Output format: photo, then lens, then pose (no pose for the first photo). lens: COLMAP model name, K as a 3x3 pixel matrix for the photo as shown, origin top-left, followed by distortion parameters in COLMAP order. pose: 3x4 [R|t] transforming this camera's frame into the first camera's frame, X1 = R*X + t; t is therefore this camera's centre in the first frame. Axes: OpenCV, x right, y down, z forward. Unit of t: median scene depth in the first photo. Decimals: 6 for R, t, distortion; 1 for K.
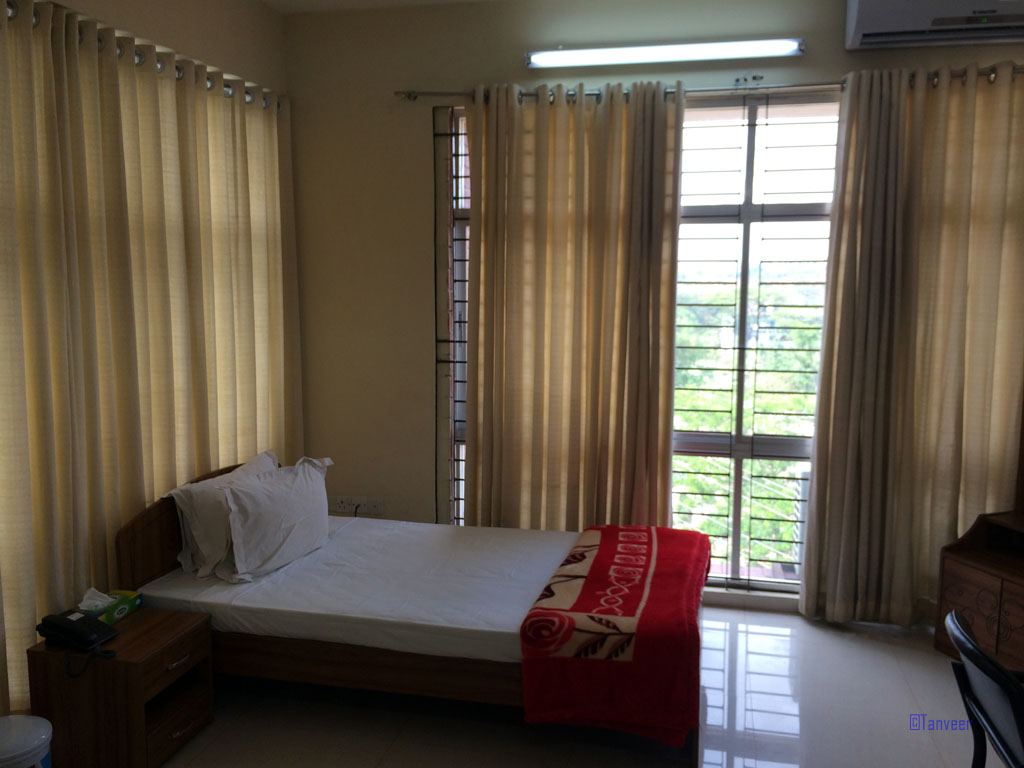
lens RADIAL K [[912.7, 0, 511.0], [0, 912.7, 390.4], [0, 0, 1]] dist [0.083033, -0.119619]
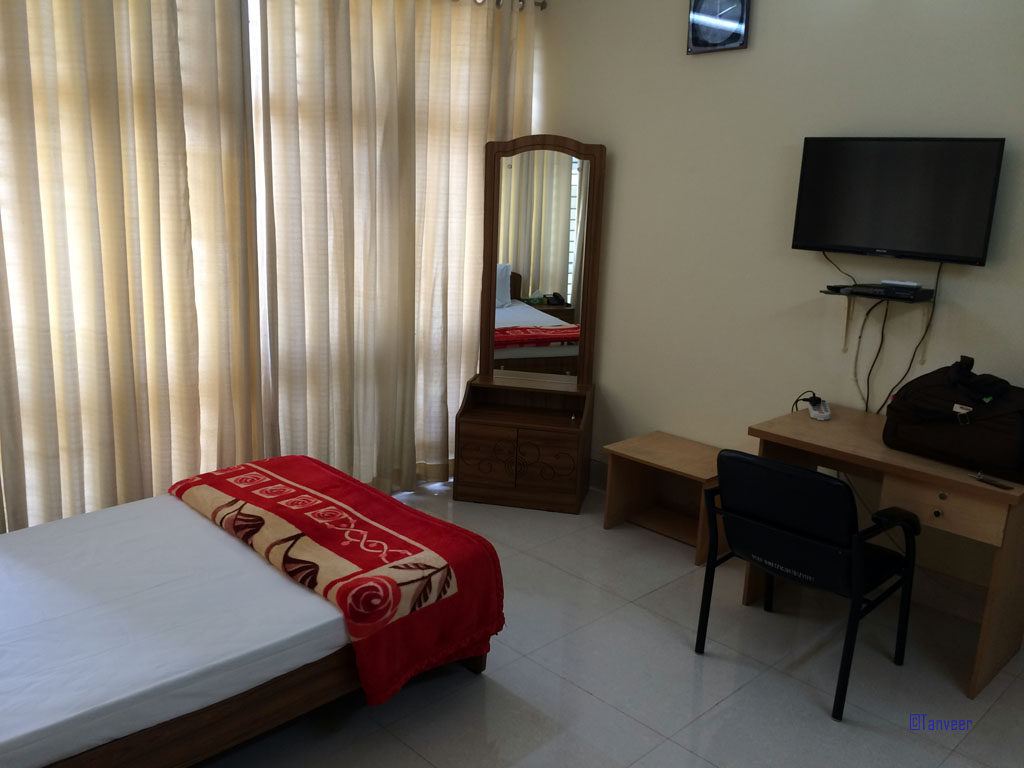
lens RADIAL K [[912.7, 0, 514.5], [0, 912.7, 381.3], [0, 0, 1]] dist [0.083033, -0.119619]
pose [[0.495280, -0.179291, 0.850031, -0.472380], [0.063337, 0.983320, 0.170501, -0.064939], [-0.866422, -0.030607, 0.498374, 0.358031]]
